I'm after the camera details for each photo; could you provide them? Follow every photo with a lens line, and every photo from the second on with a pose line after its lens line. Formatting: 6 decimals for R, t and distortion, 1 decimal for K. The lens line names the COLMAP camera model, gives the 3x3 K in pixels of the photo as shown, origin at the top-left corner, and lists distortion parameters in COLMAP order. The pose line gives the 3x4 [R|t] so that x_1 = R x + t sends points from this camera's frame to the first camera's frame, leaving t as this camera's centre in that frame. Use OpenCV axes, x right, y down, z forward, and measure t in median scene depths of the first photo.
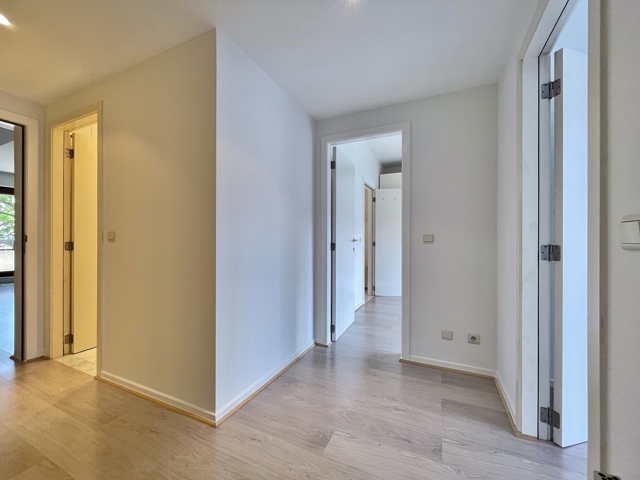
lens RADIAL K [[261.6, 0, 320.0], [0, 261.6, 240.0], [0, 0, 1]] dist [-0.018129, -0.000052]
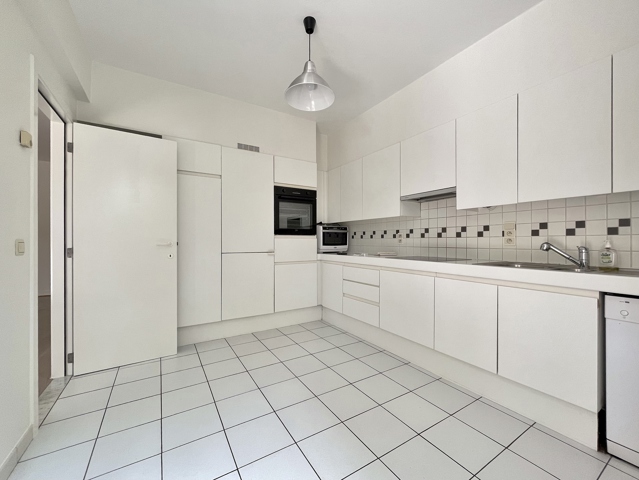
lens RADIAL K [[261.2, 0, 319.5], [0, 261.2, 240.0], [0, 0, 1]] dist [-0.018129, -0.000052]
pose [[0.556103, -0.001720, 0.831112, 0.091286], [-0.001739, 0.999993, 0.003233, 0.005240], [-0.831112, -0.003243, 0.556096, 0.447943]]
